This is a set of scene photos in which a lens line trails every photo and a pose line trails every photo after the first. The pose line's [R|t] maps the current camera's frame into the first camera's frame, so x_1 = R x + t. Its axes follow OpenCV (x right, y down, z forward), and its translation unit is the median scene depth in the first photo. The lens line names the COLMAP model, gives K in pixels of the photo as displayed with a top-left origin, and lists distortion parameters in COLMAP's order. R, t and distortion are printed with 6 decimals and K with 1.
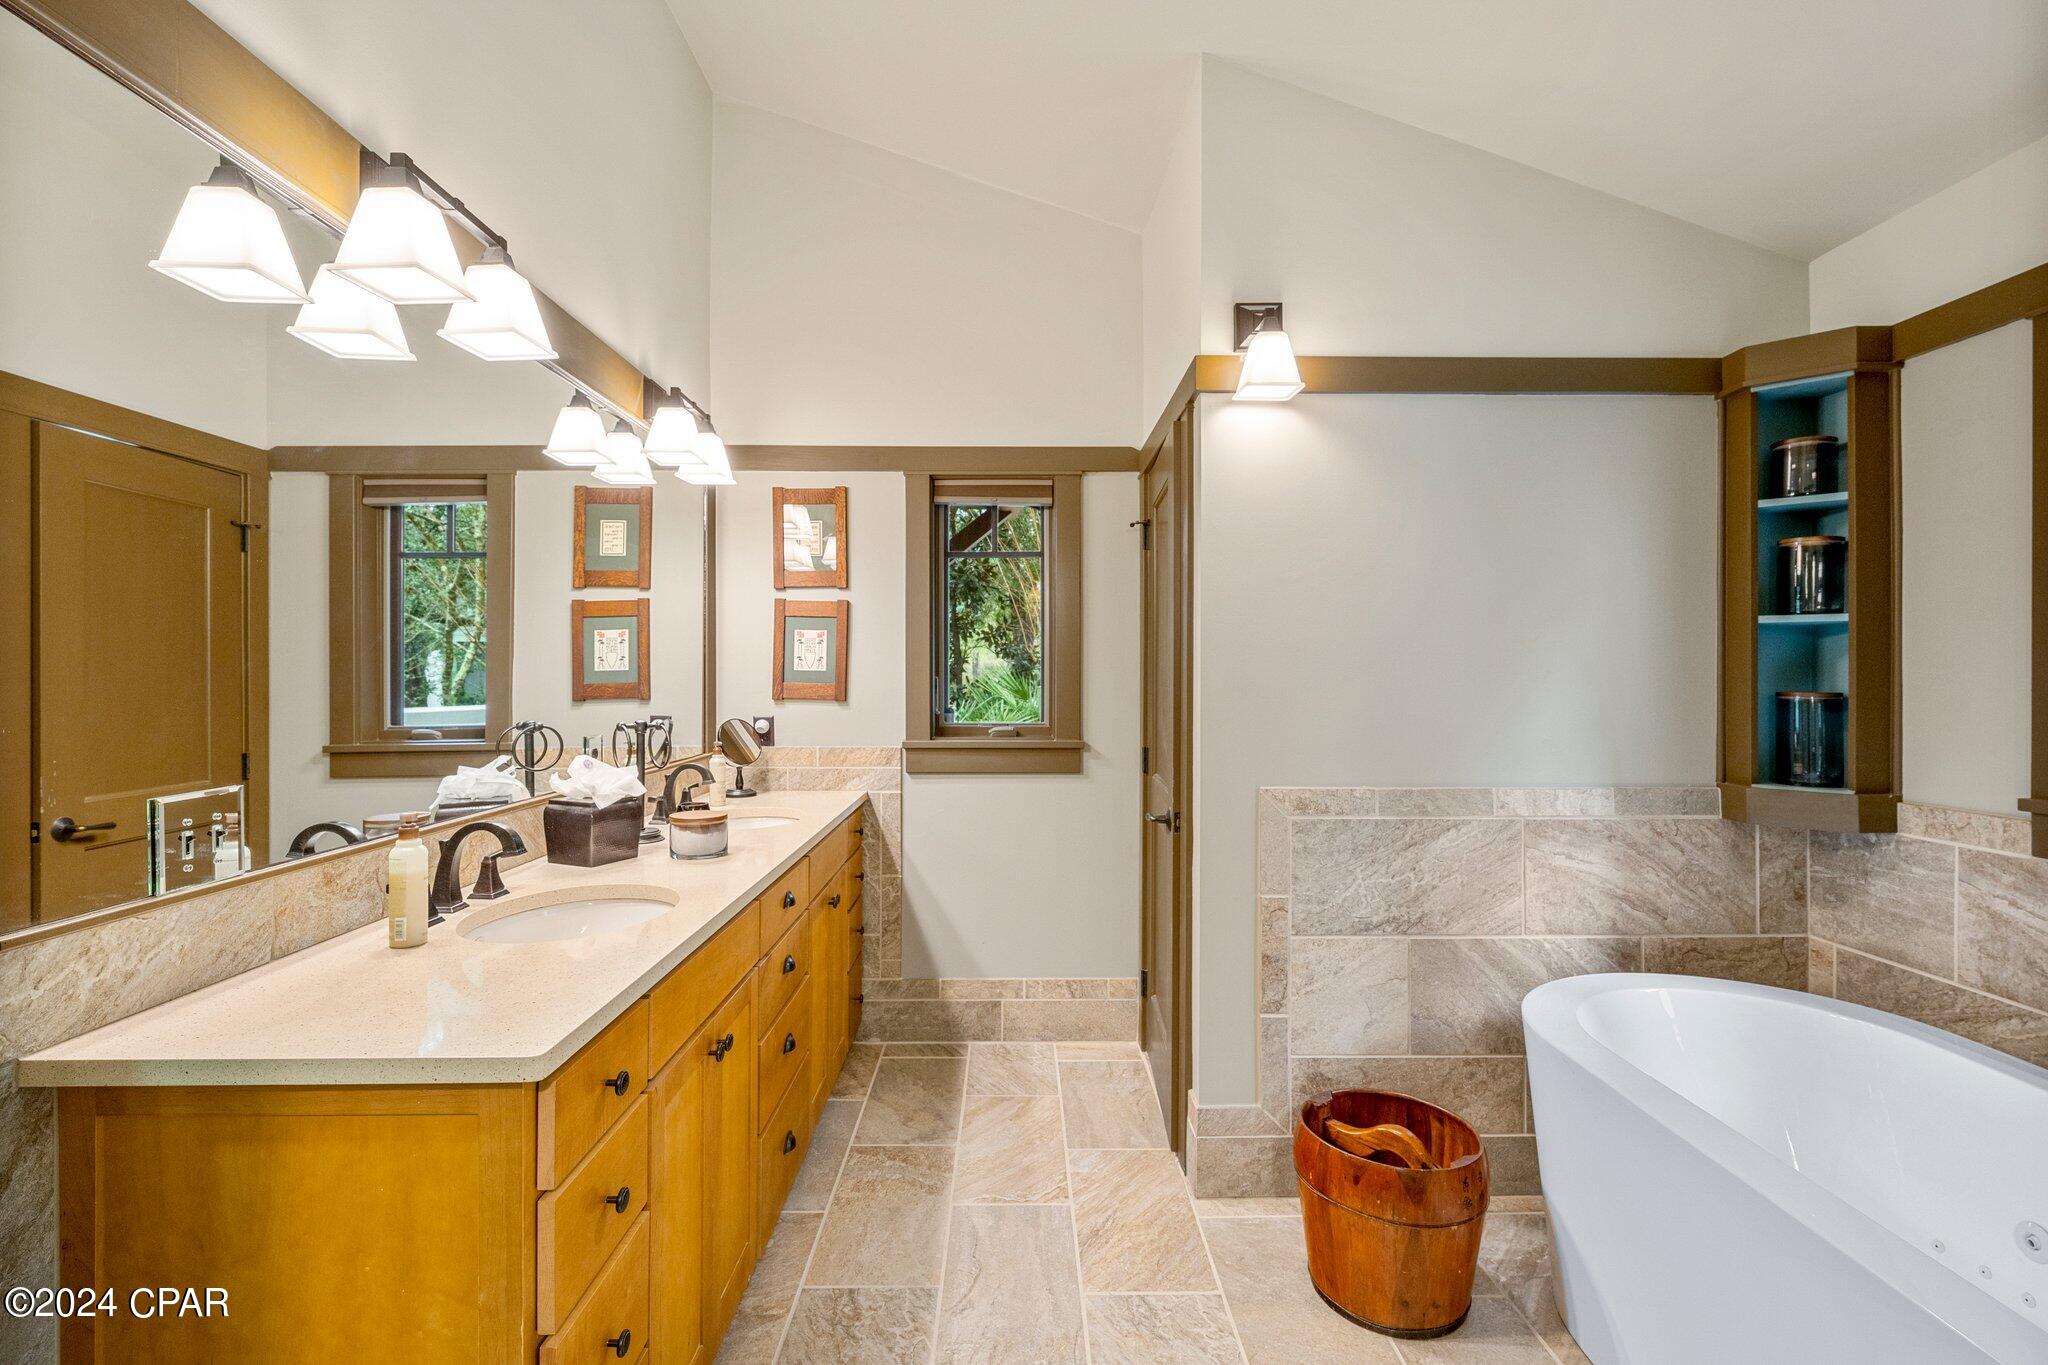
lens RADIAL K [[903.4, 0, 1070.4], [0, 903.4, 671.5], [0, 0, 1]] dist [0.001255, -0.000434]
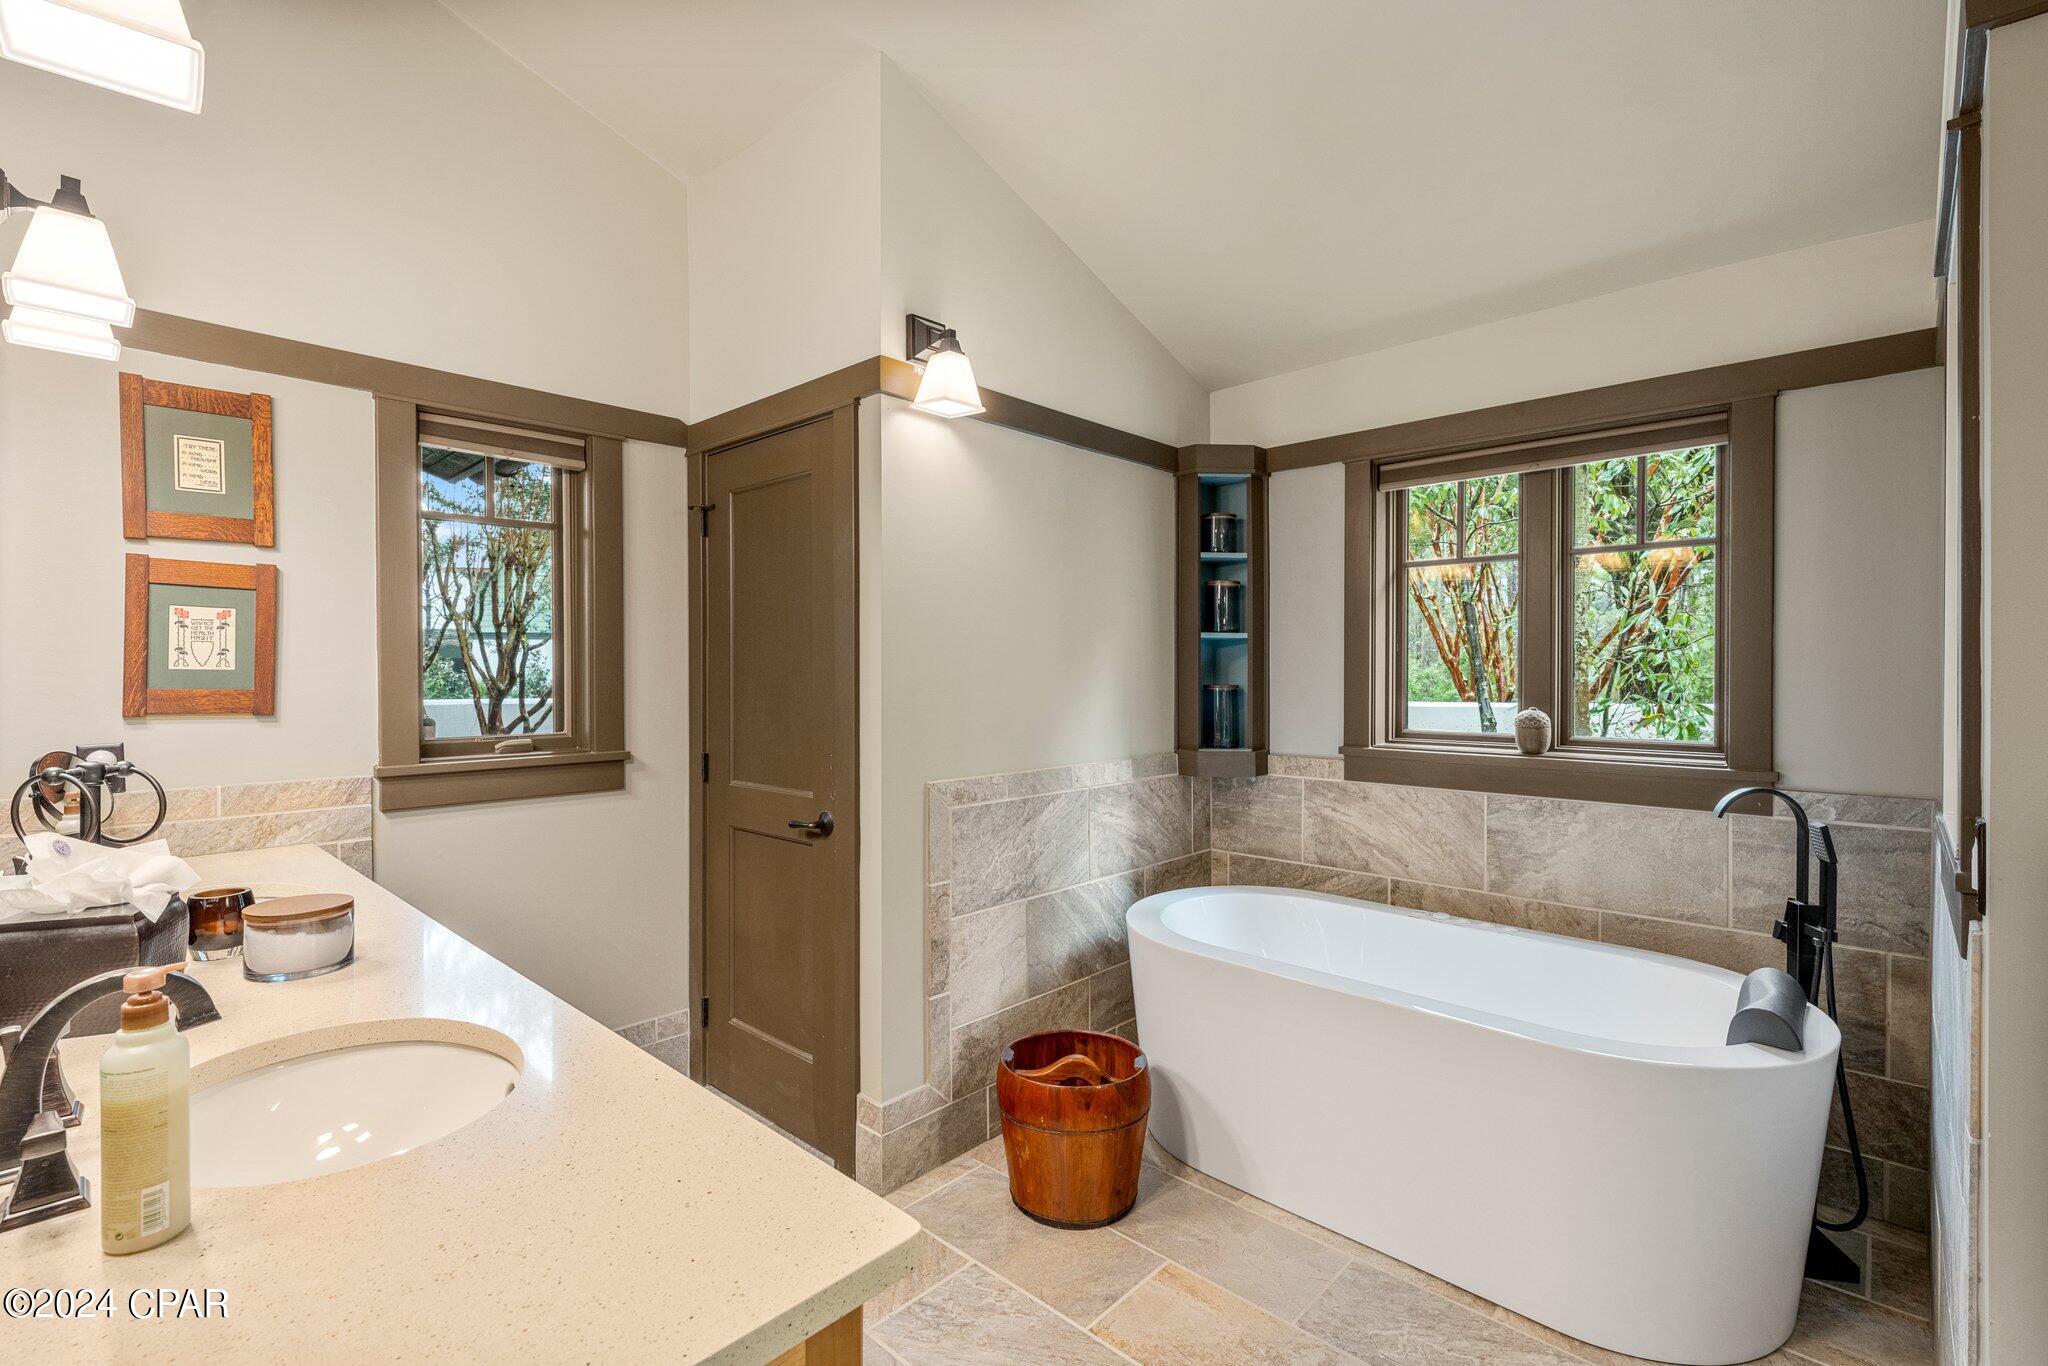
lens RADIAL K [[884.5, 0, 1025.0], [0, 884.5, 670.6], [0, 0, 1]] dist [0.000232, -0.000351]
pose [[0.714660, -0.001721, 0.699470, -0.431959], [-0.002798, 0.999982, 0.005319, -0.007393], [-0.699466, -0.005758, 0.714642, 0.188926]]
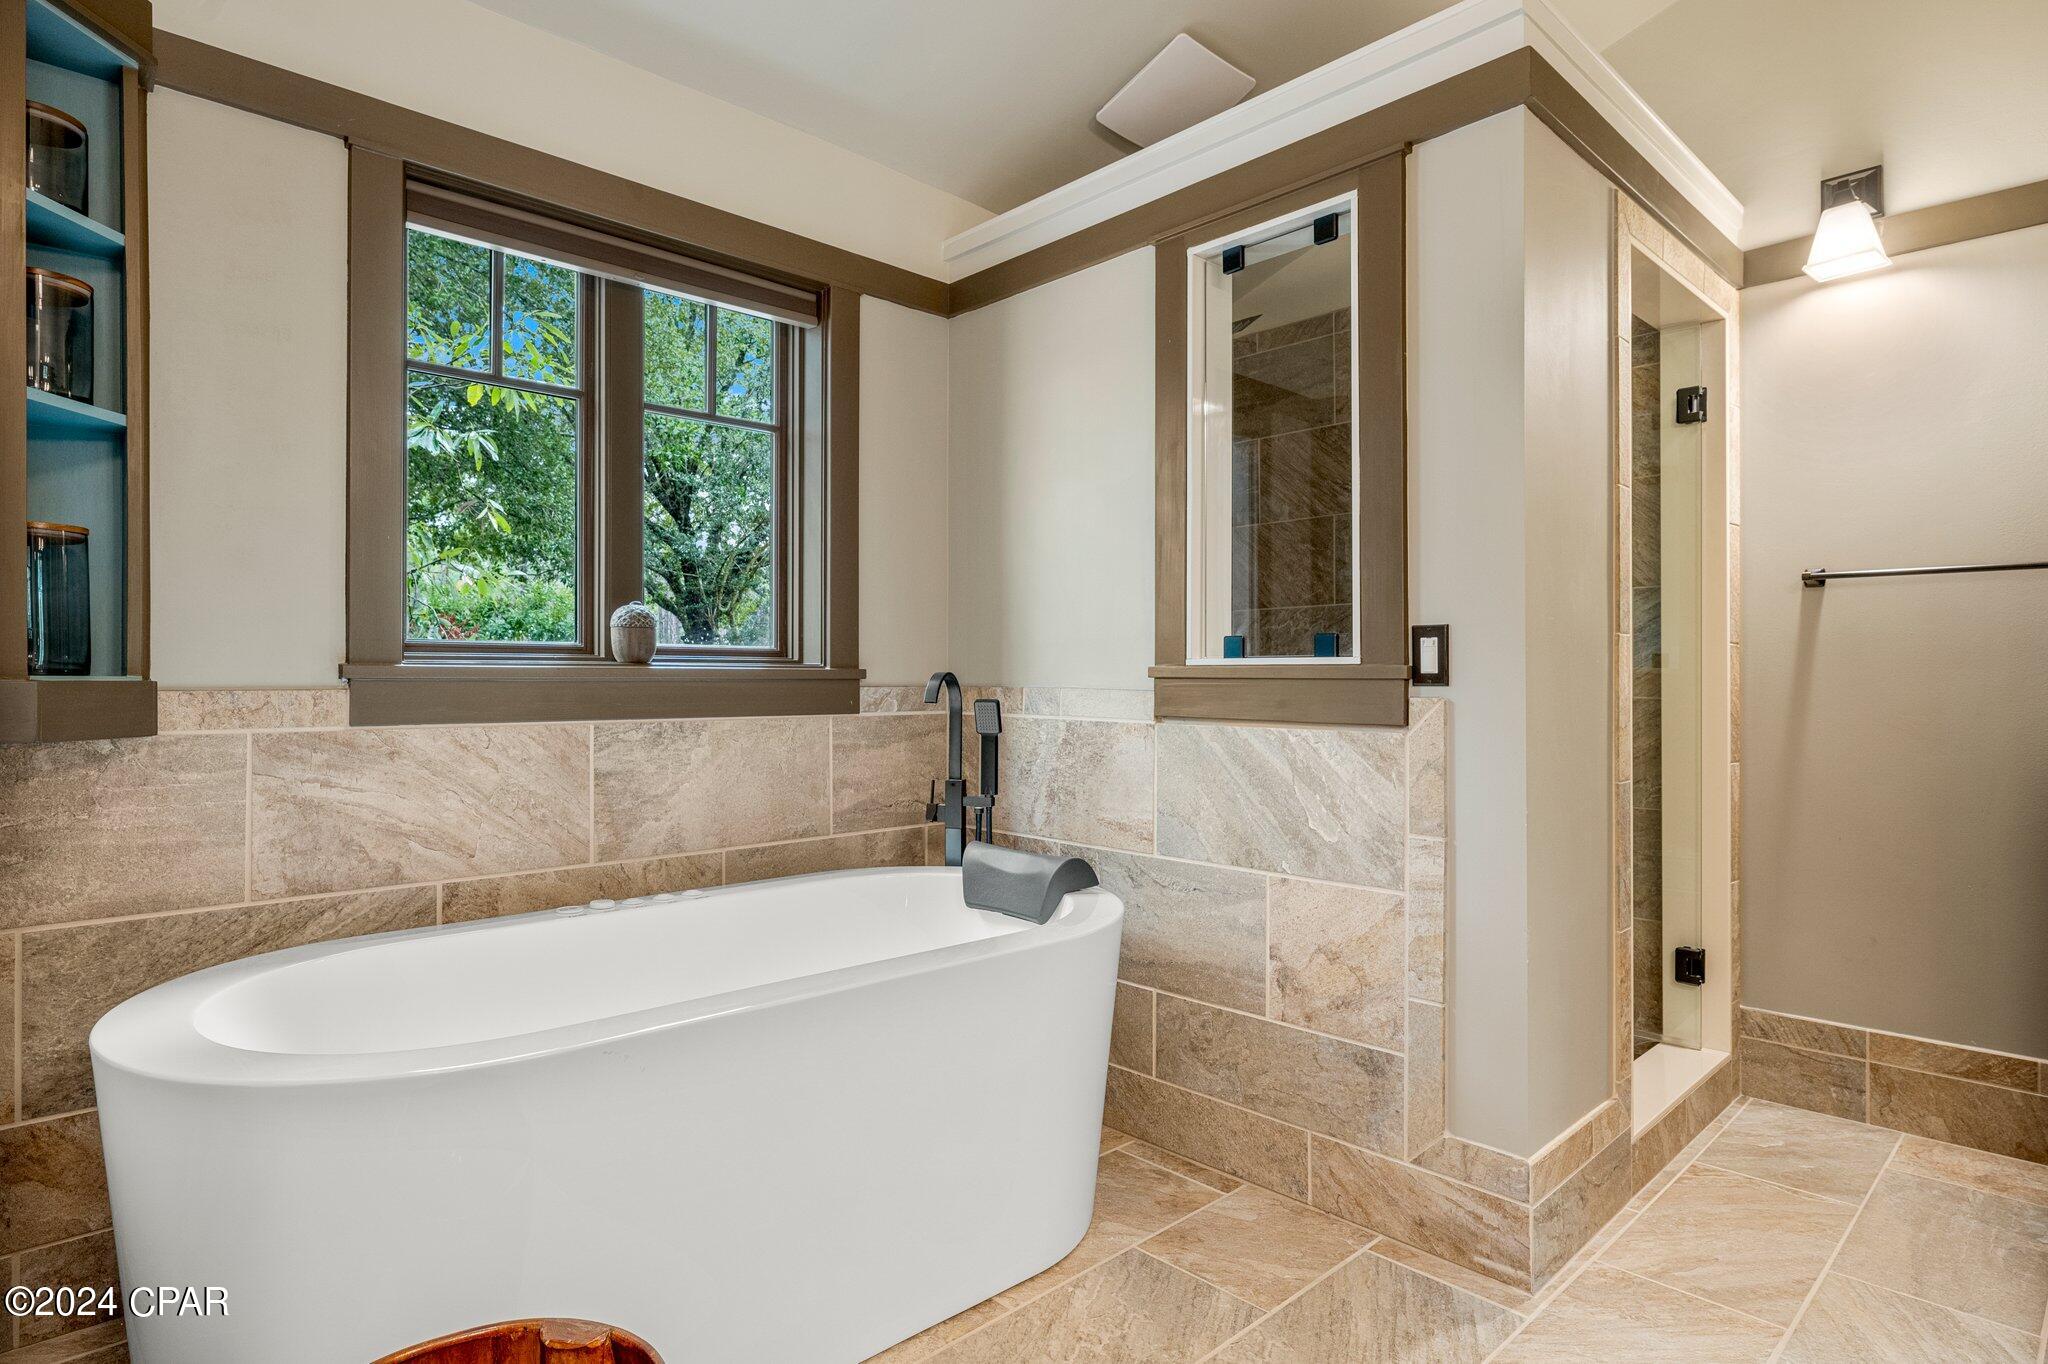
lens RADIAL K [[1065.0, 0, 1027.1], [0, 1065.0, 672.9], [0, 0, 1]] dist [0.002091, -0.000742]
pose [[-0.635056, 0.002968, 0.772460, -0.174872], [-0.006248, 0.999940, -0.008978, 0.126469], [-0.772441, -0.010527, -0.635000, 0.943420]]
